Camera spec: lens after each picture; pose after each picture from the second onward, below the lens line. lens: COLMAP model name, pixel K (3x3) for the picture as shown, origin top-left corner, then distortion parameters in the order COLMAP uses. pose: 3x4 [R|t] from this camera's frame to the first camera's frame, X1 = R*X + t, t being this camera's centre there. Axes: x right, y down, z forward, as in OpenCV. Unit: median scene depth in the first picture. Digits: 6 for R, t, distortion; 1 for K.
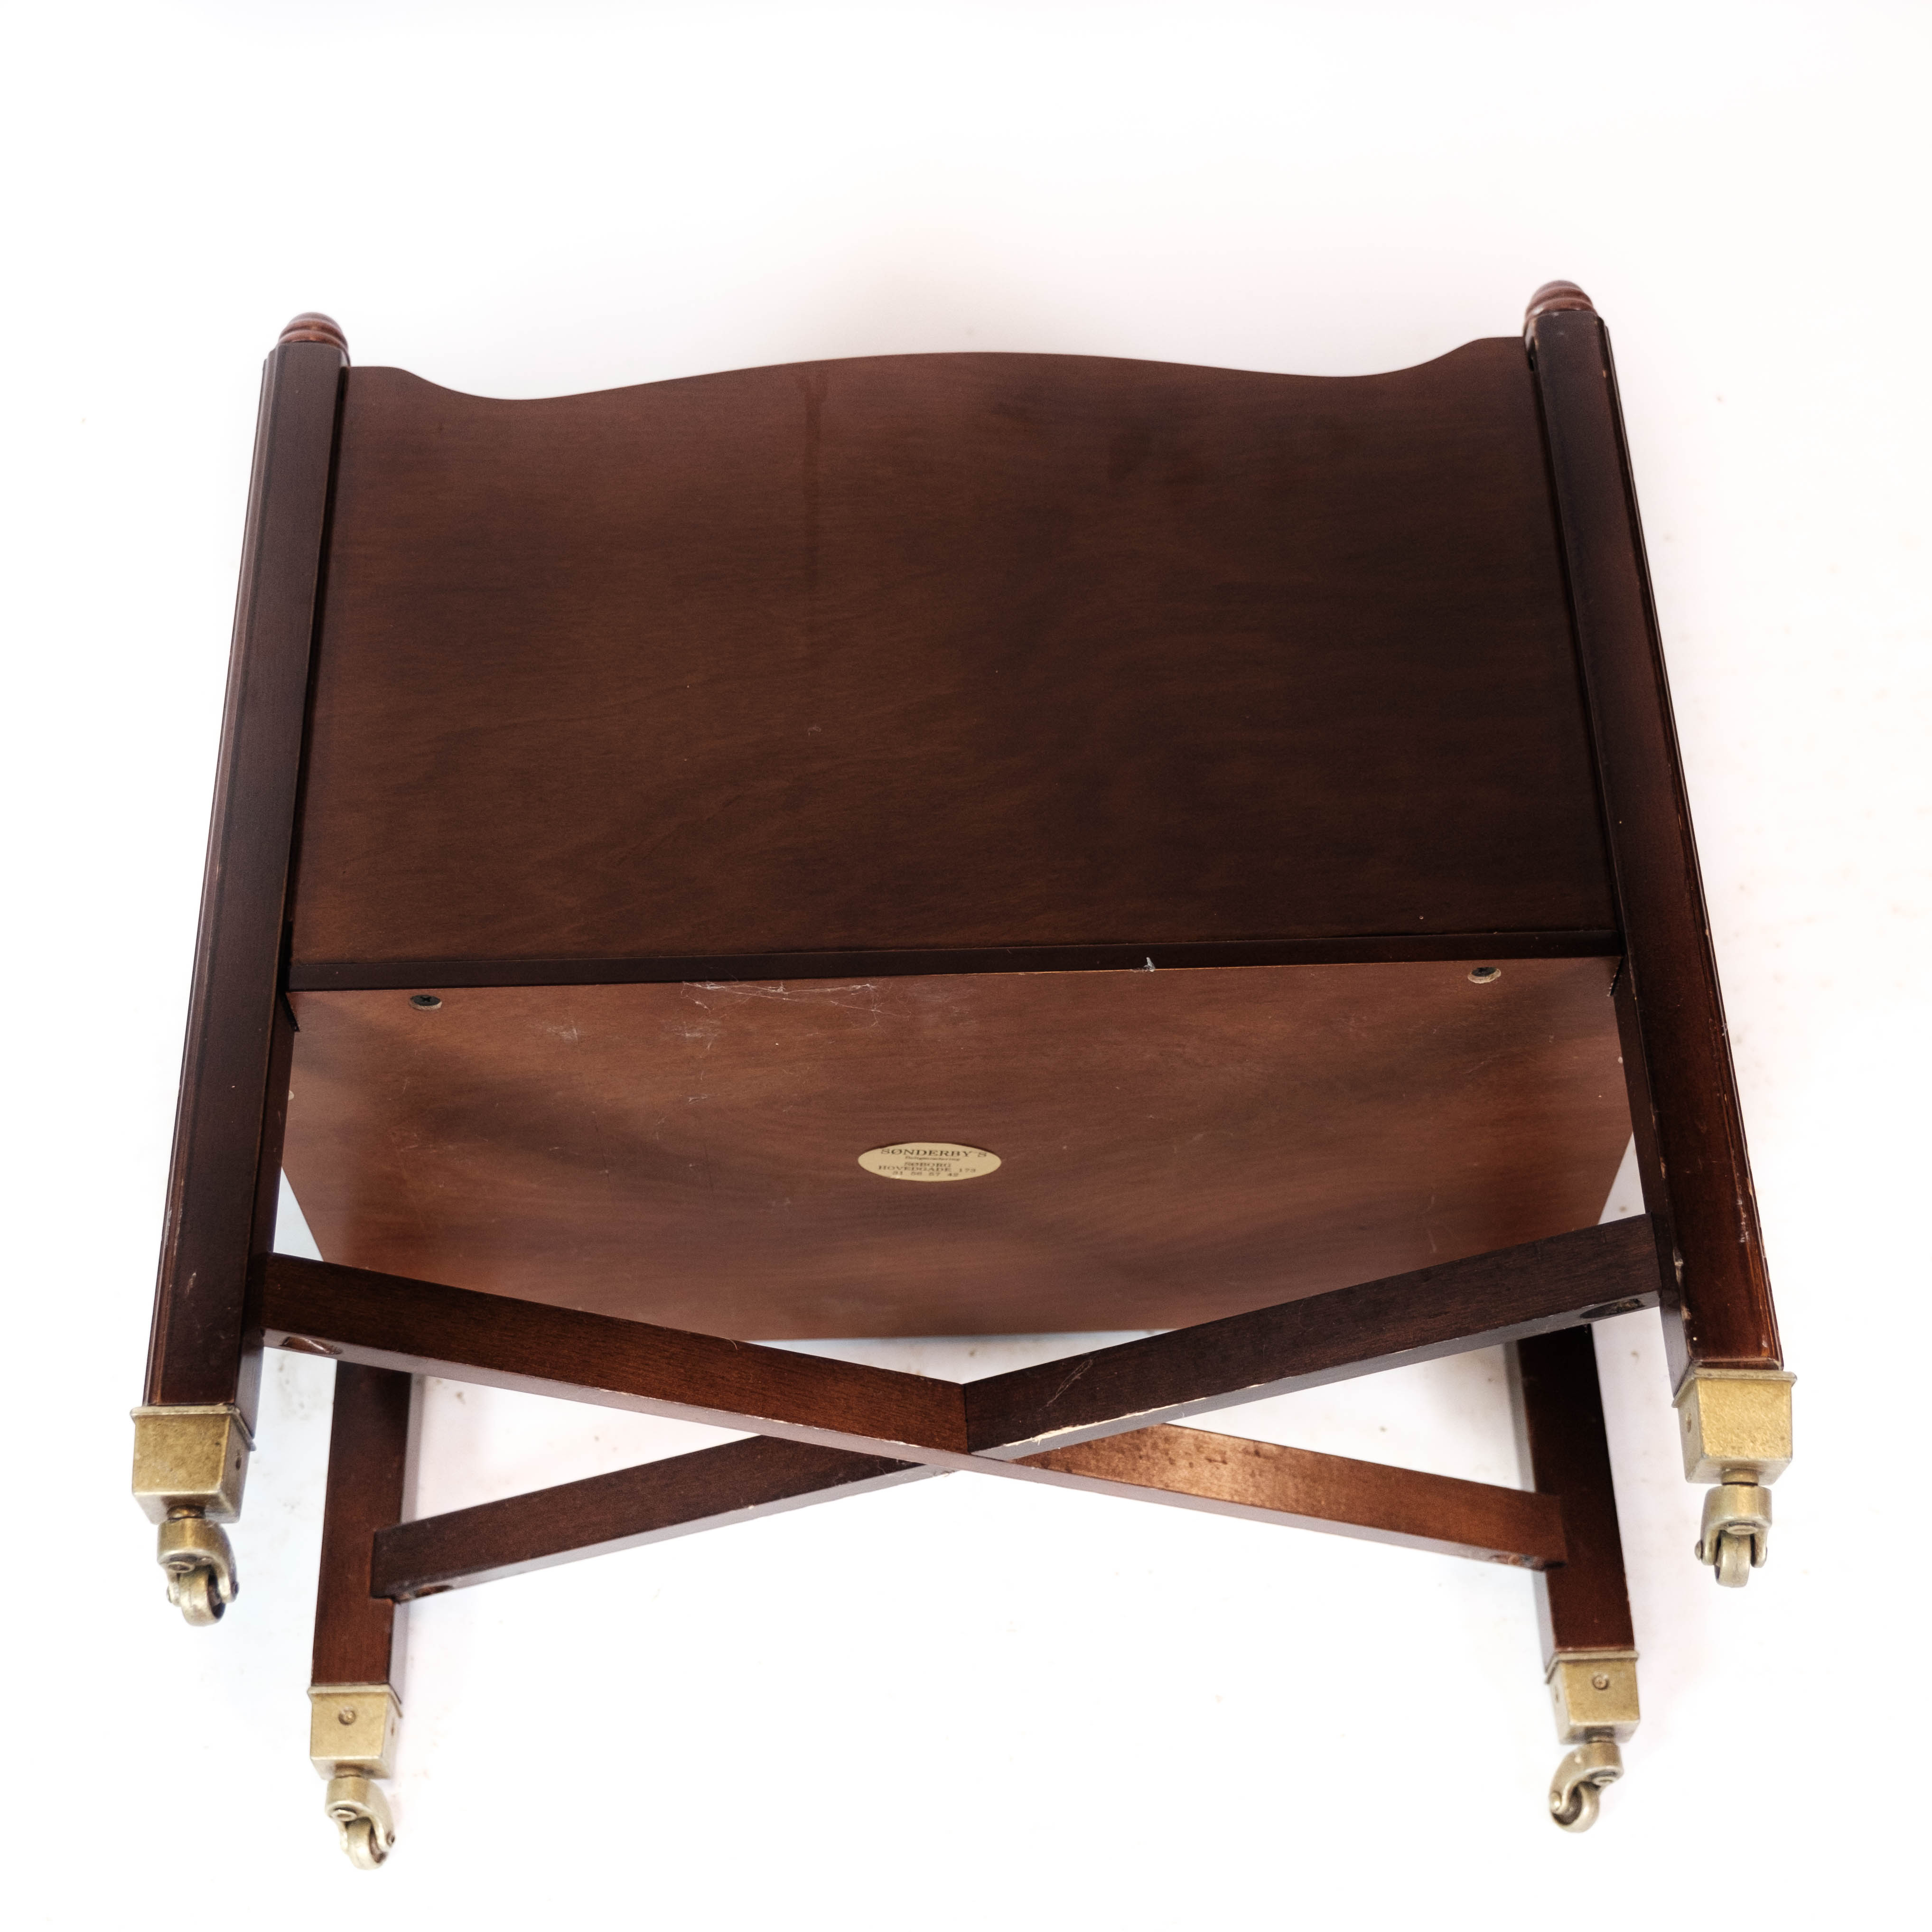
lens RADIAL K [[3117.9, 0, 966.0], [0, 3117.9, 966.0], [0, 0, 1]] dist [0.024964, 0.016172]
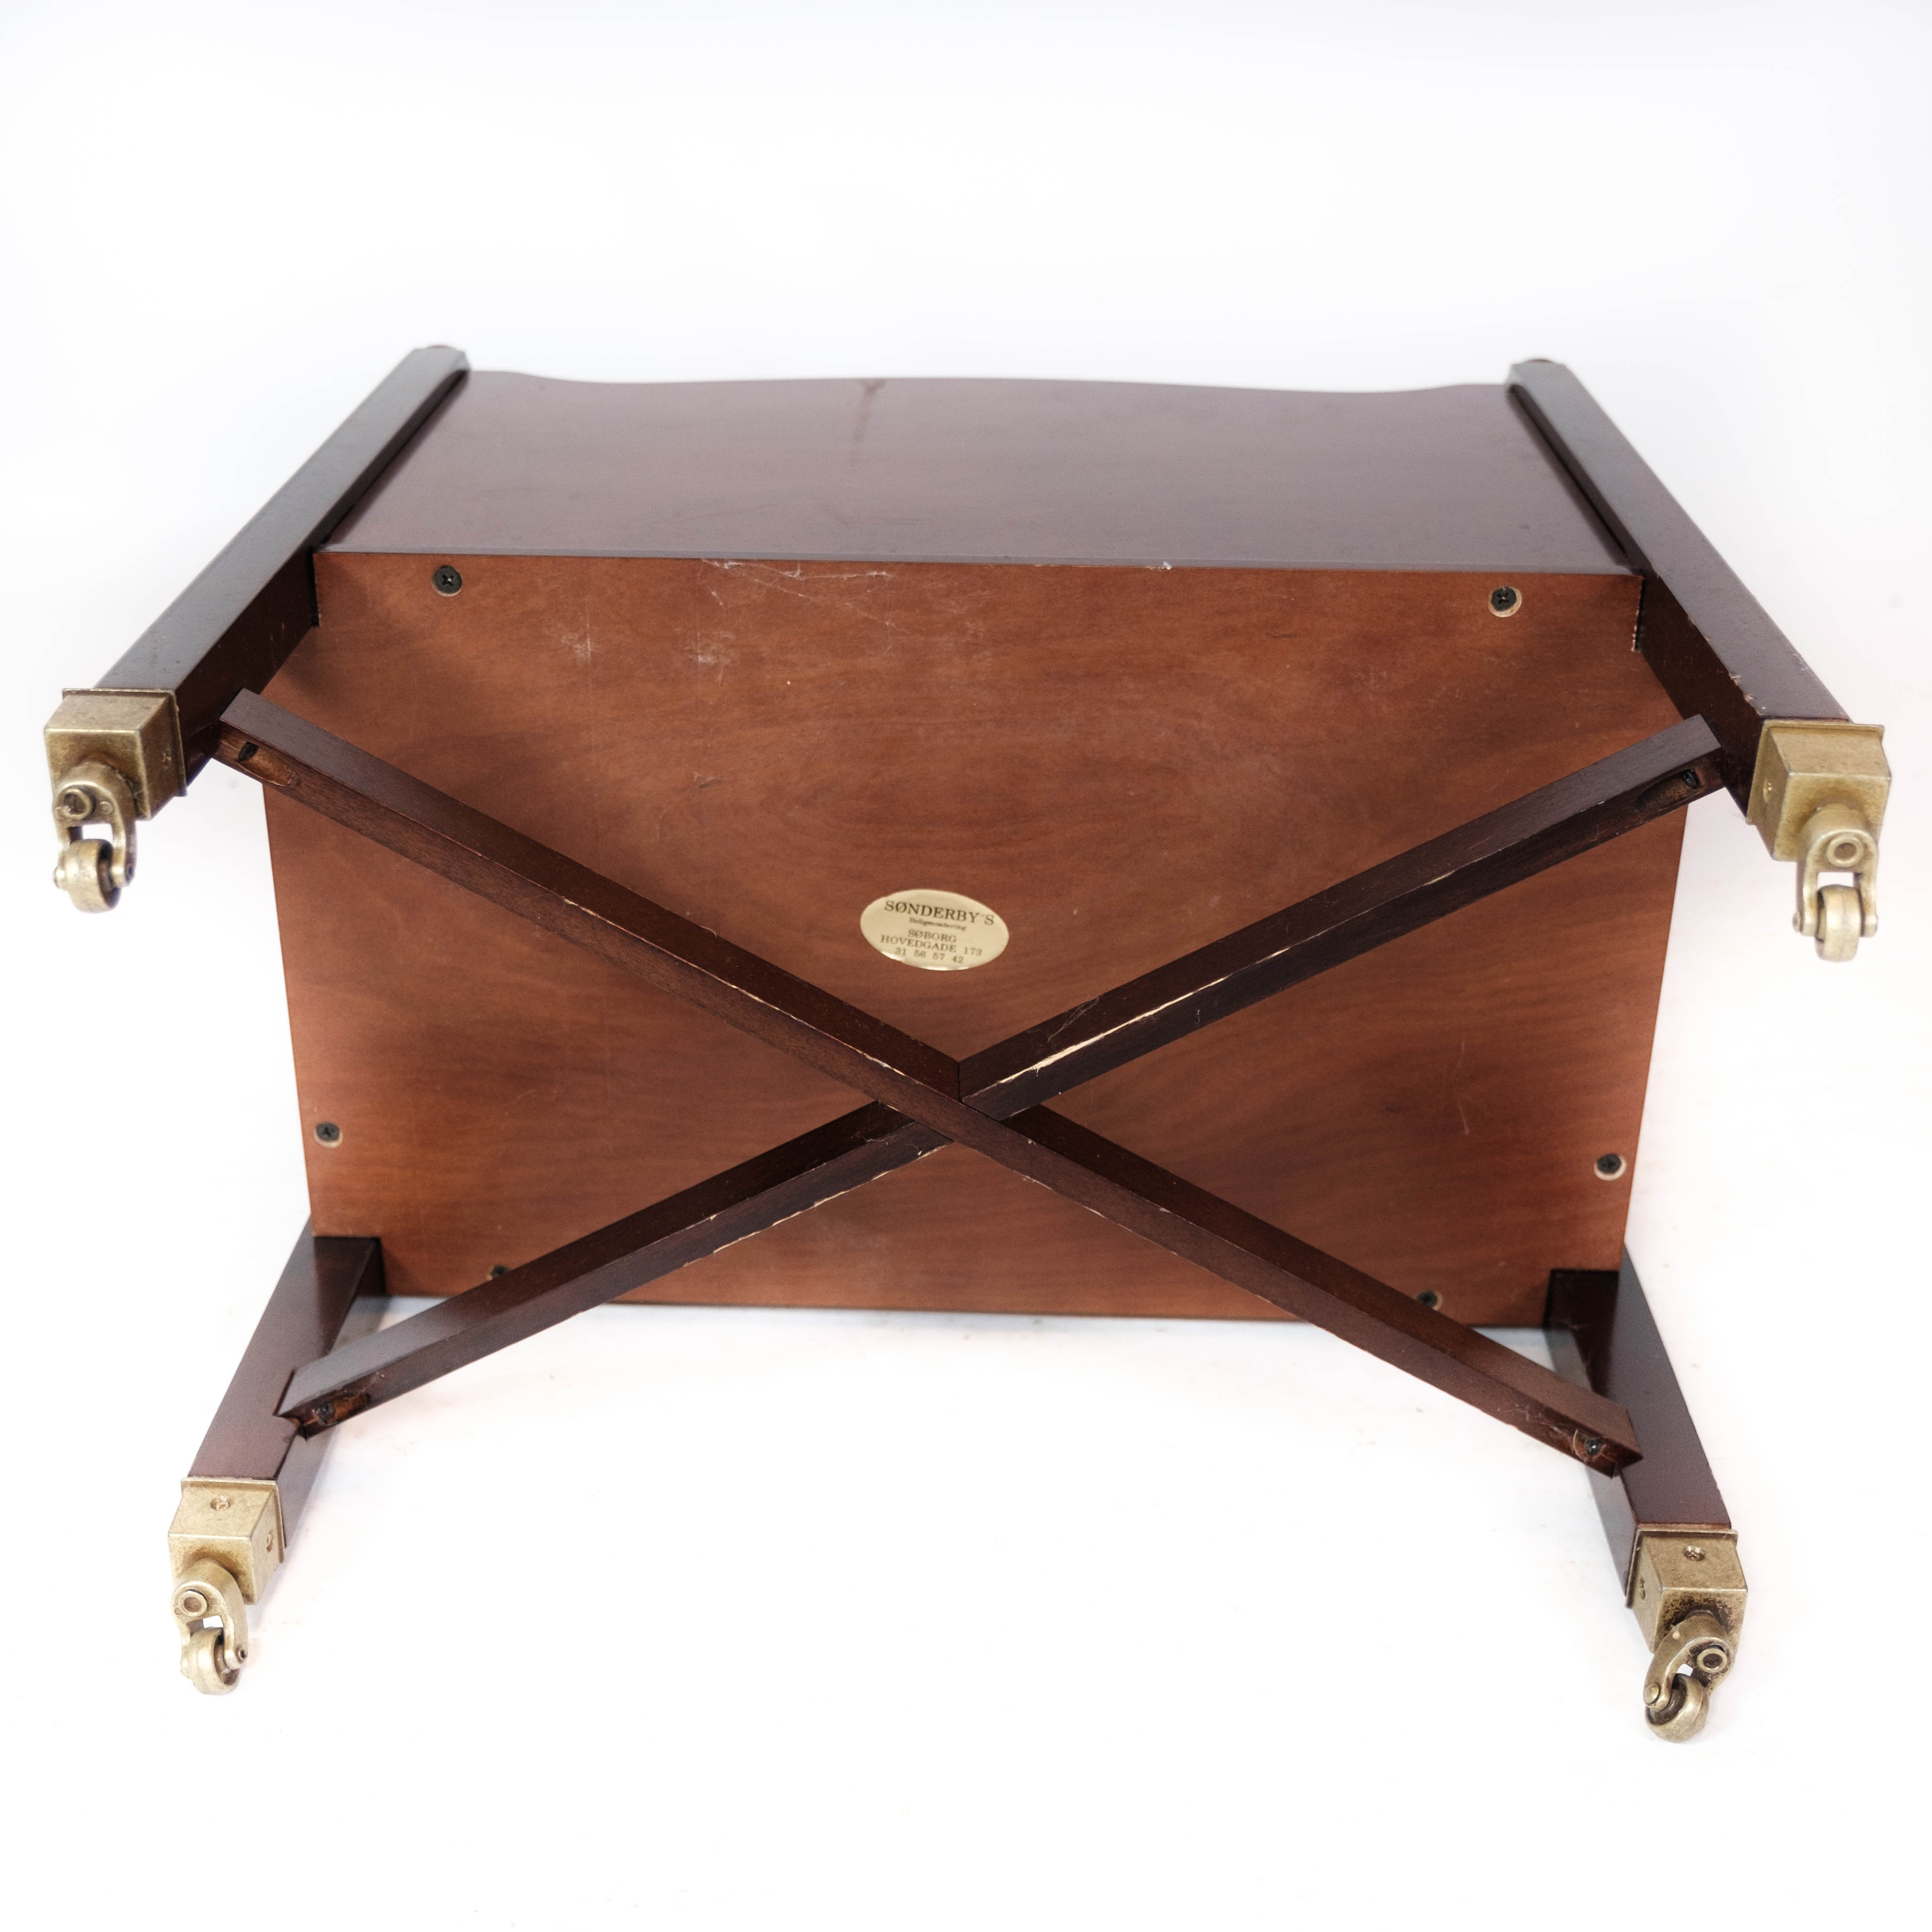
lens RADIAL K [[2612.3, 0, 887.2], [0, 2612.3, 967.1], [0, 0, 1]] dist [-0.076651, 0.502826]
pose [[0.997073, 0.043748, -0.062694, 0.026471], [-0.071043, 0.833131, -0.548495, 0.548955], [0.028237, 0.551343, 0.833800, 0.355870]]
